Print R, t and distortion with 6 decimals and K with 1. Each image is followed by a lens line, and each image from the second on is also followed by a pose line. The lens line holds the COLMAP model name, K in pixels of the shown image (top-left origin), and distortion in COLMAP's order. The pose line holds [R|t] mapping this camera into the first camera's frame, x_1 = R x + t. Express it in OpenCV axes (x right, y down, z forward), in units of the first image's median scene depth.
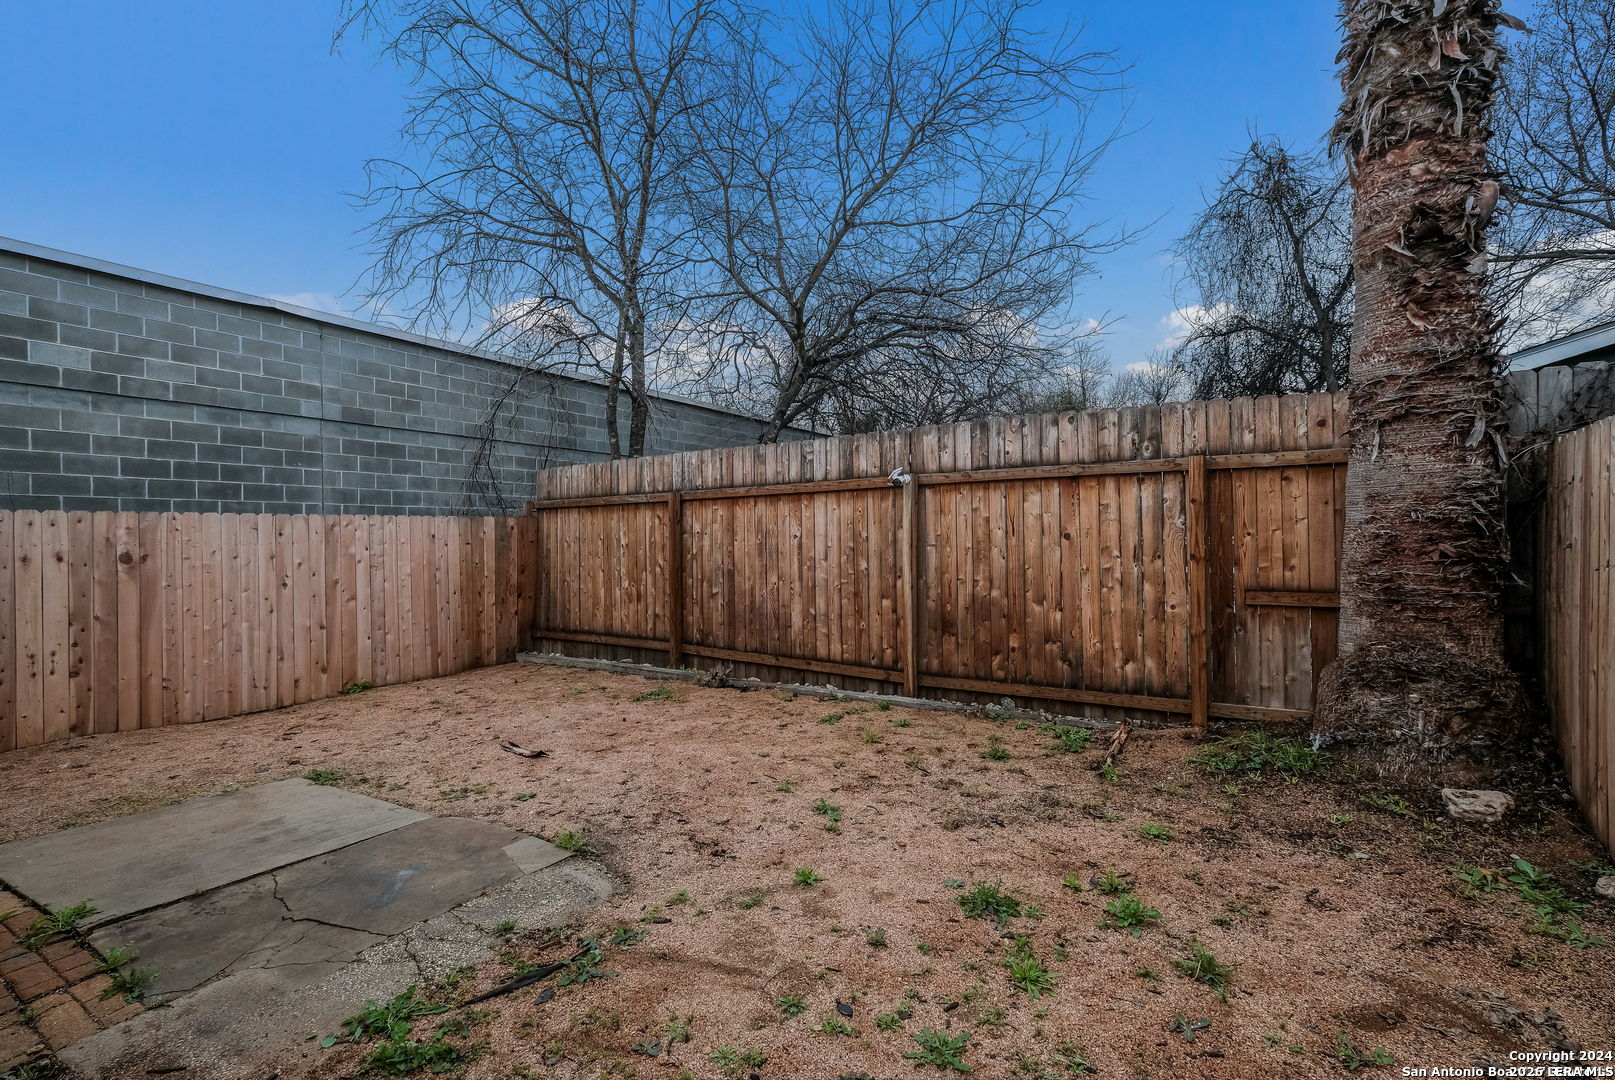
lens RADIAL K [[734.2, 0, 807.5], [0, 734.2, 540.0], [0, 0, 1]] dist [0.001982, 0.000576]
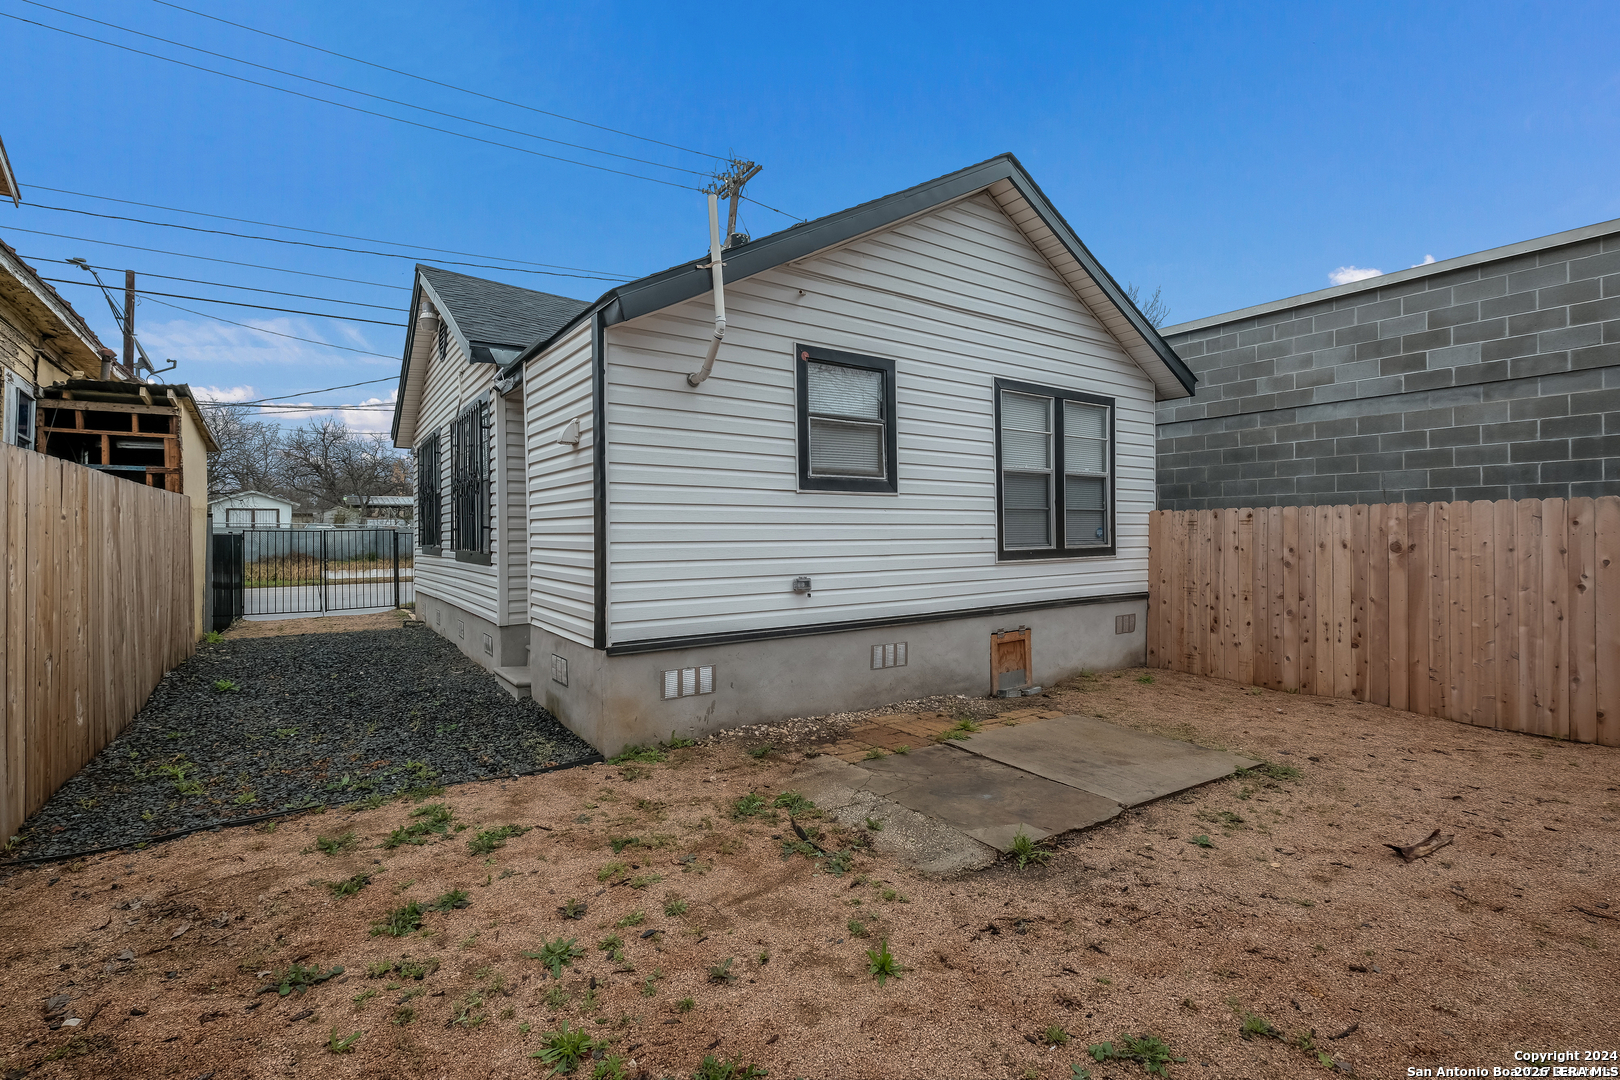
lens RADIAL K [[736.4, 0, 810.0], [0, 736.4, 540.0], [0, 0, 1]] dist [0.001982, 0.000576]
pose [[-0.386067, 0.019940, -0.922255, 0.404469], [0.004861, 0.999796, 0.019582, -0.011017], [0.922458, 0.003076, -0.386086, 0.656001]]
